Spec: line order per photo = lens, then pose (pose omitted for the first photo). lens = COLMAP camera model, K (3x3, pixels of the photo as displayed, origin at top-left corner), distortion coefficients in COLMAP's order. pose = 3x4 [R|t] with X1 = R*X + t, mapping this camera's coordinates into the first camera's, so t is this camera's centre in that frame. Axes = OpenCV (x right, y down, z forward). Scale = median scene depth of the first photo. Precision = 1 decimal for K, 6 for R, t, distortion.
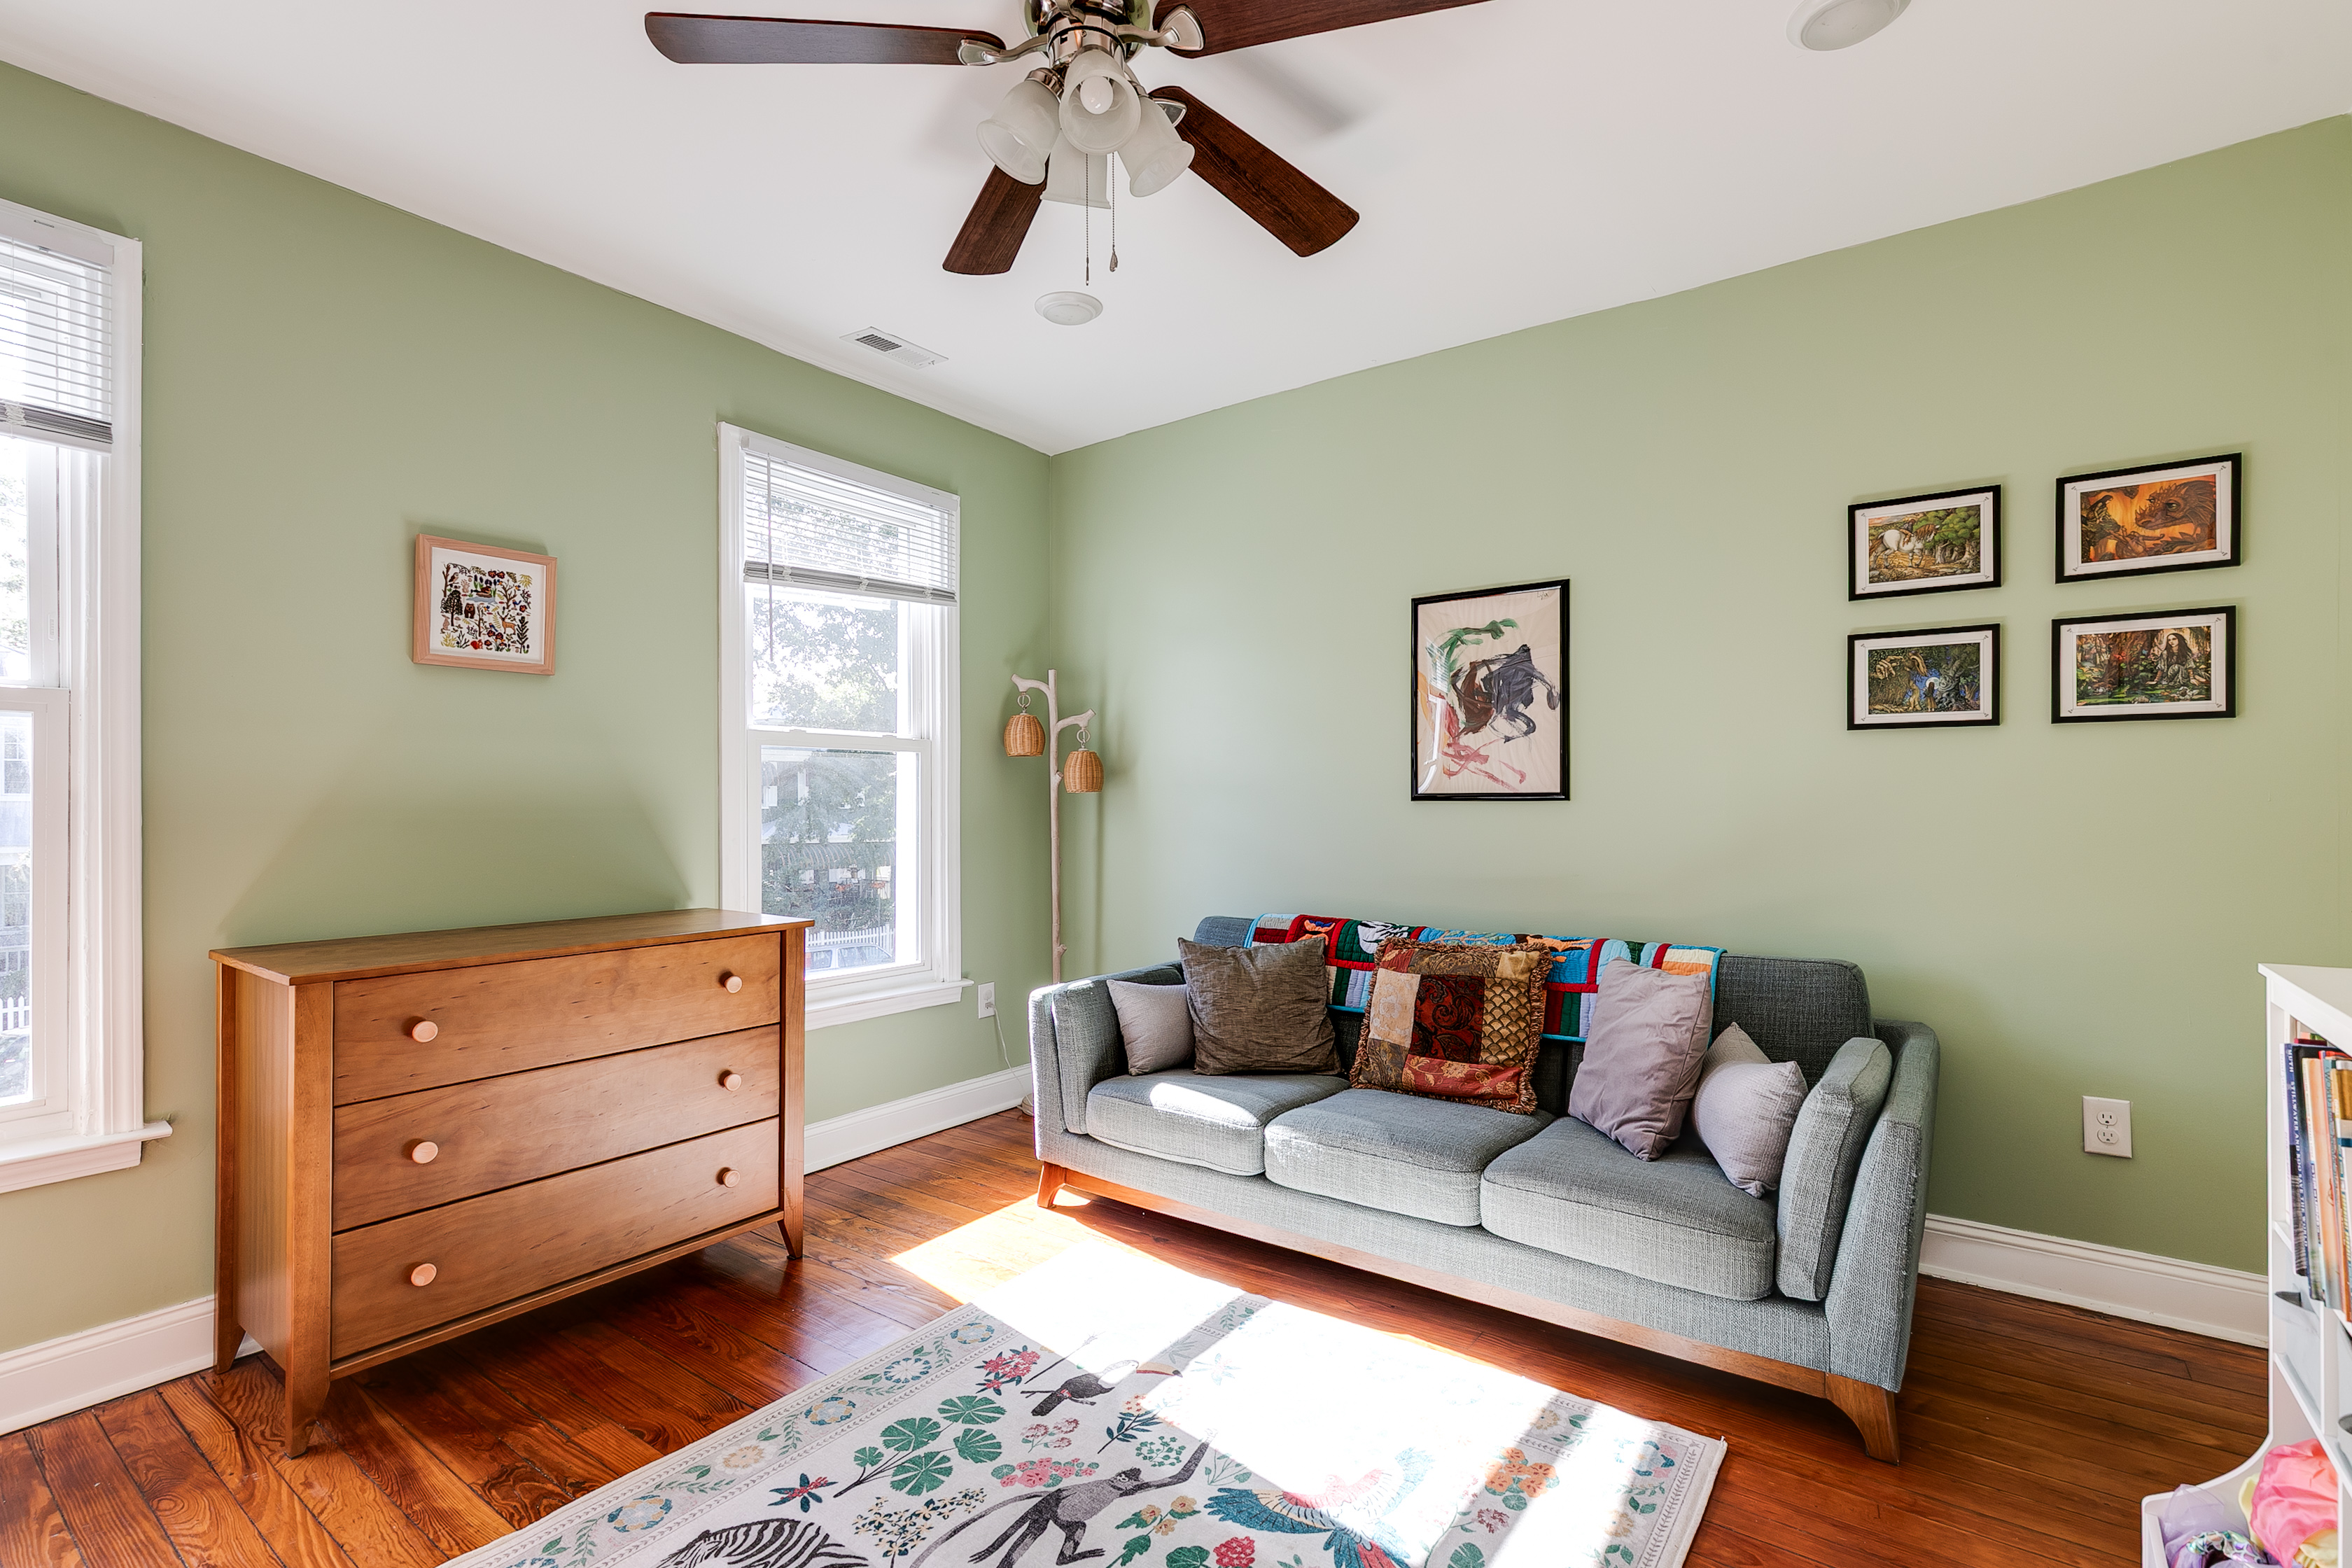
lens RADIAL K [[1076.5, 0, 1167.5], [0, 1076.5, 798.6], [0, 0, 1]] dist [0.011676, -0.002770]
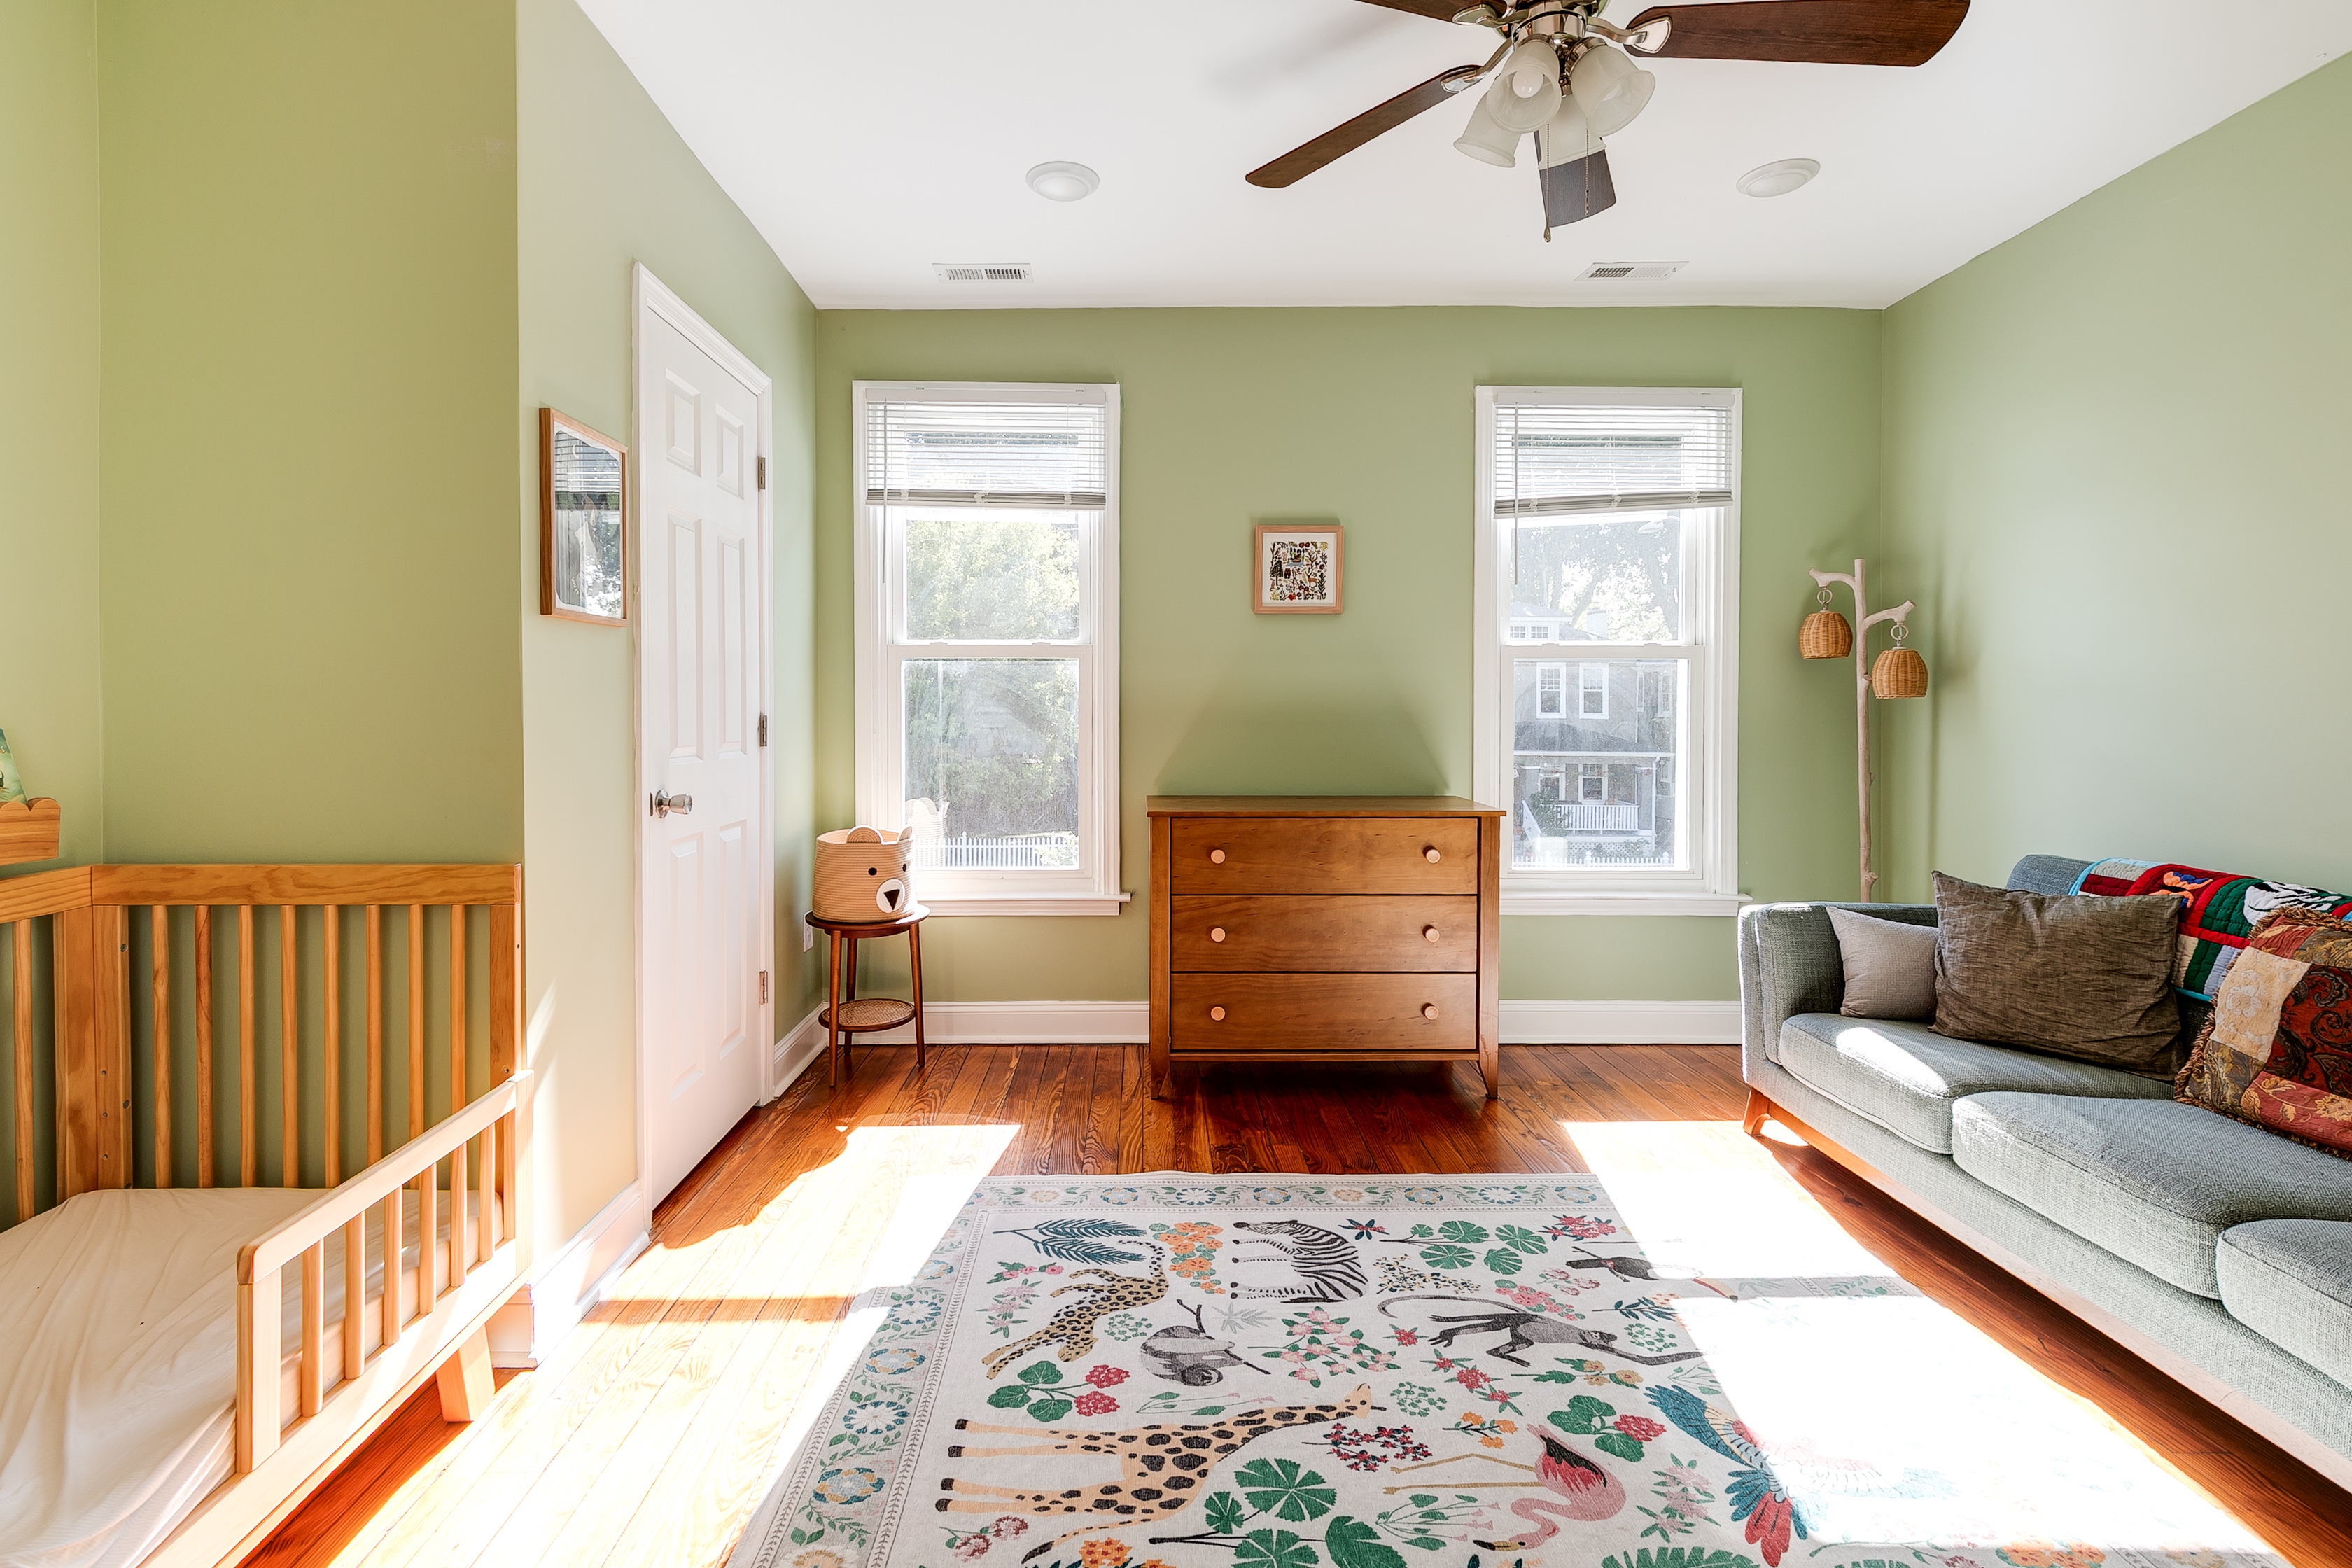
lens RADIAL K [[1076.5, 0, 1134.4], [0, 1076.5, 719.1], [0, 0, 1]] dist [0.011676, -0.002770]
pose [[0.594114, 0.010020, -0.804318, 0.427211], [0.000114, 0.999921, 0.012542, 0.000115], [0.804381, -0.007543, 0.594066, -0.005606]]
